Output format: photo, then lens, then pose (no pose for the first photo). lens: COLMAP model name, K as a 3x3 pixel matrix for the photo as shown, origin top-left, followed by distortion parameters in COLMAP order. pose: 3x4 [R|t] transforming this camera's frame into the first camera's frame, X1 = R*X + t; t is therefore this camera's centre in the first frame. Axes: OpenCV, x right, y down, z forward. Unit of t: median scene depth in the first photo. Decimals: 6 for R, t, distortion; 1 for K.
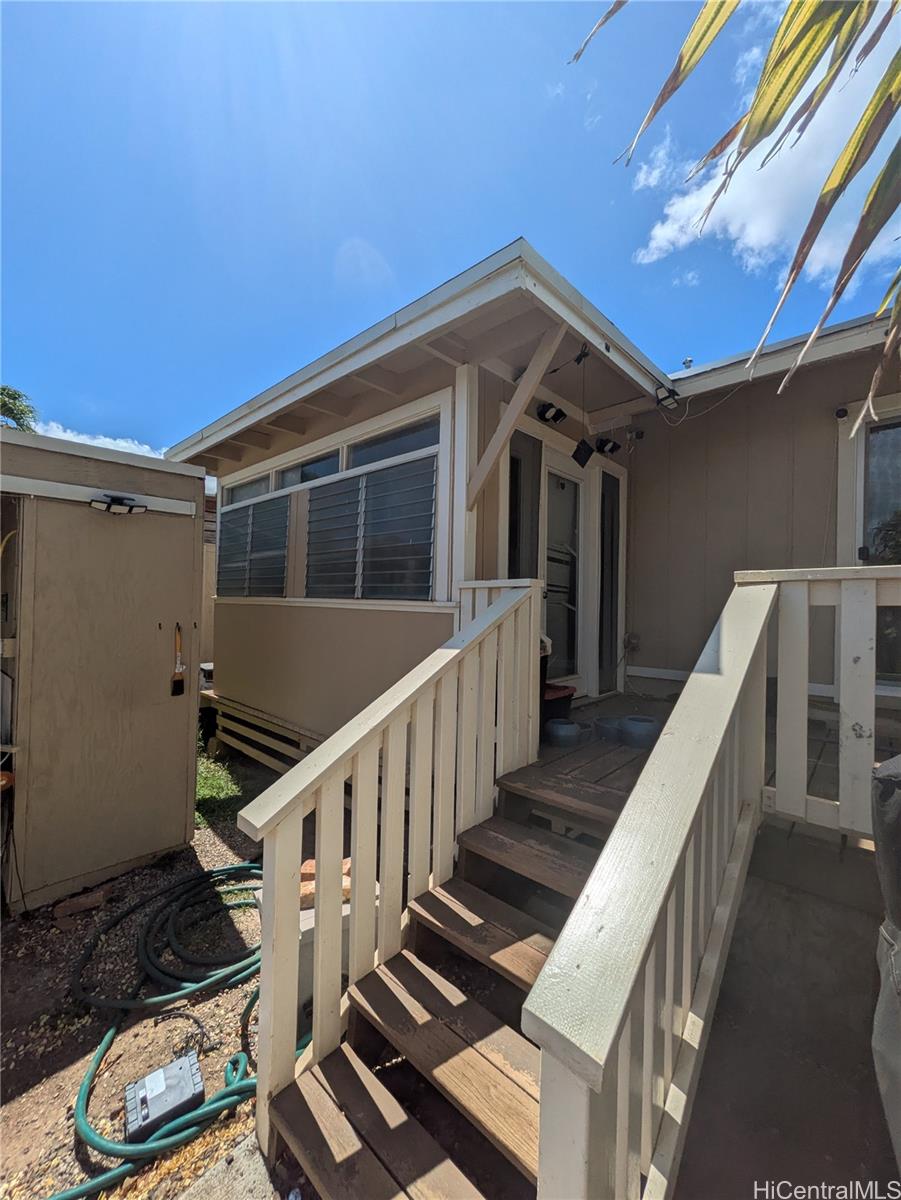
lens RADIAL K [[476.7, 0, 454.3], [0, 476.7, 604.5], [0, 0, 1]] dist [-0.008541, 0.002533]
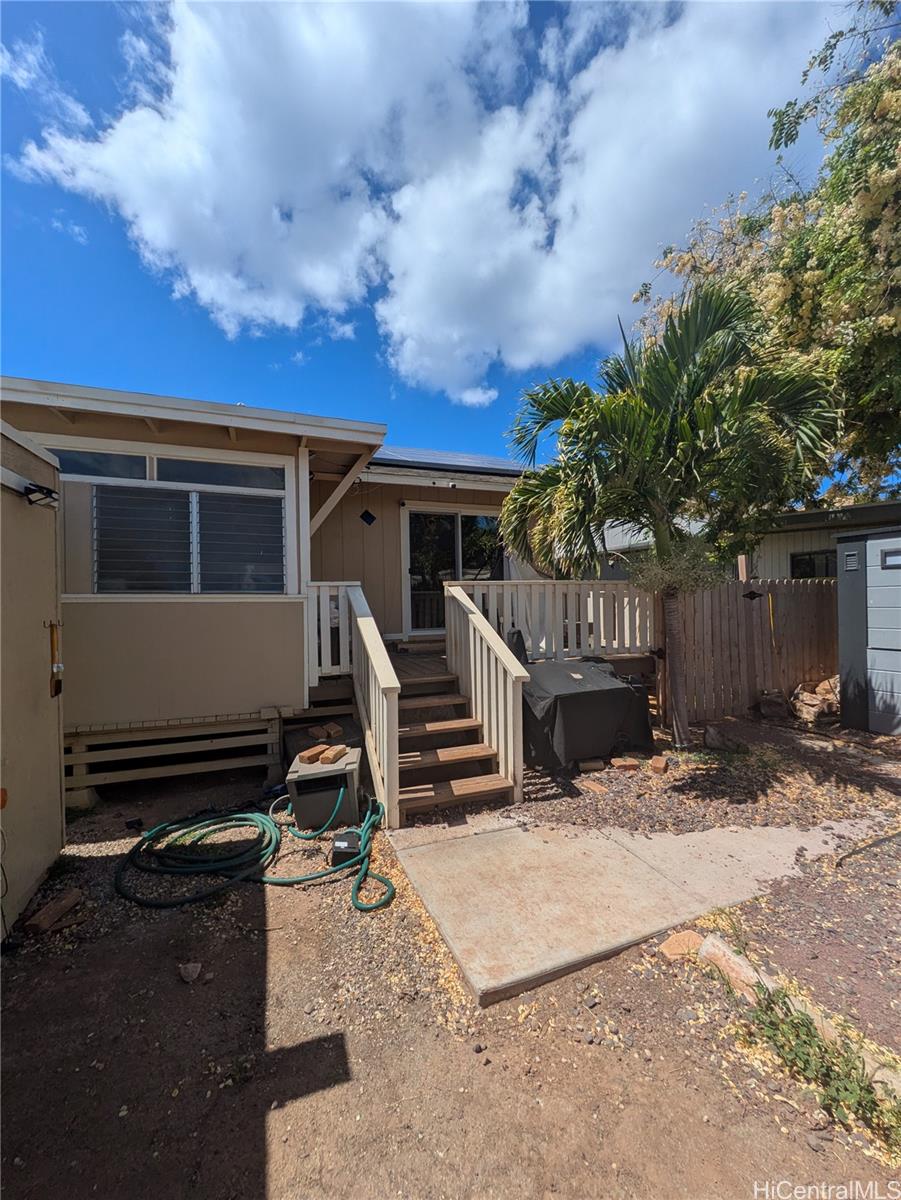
lens RADIAL K [[476.7, 0, 442.4], [0, 476.7, 597.7], [0, 0, 1]] dist [-0.008541, 0.002533]
pose [[0.456916, -0.020152, 0.889281, -1.112740], [0.023641, 0.999665, 0.010507, 0.000984], [-0.889196, 0.016223, 0.457240, -0.133472]]
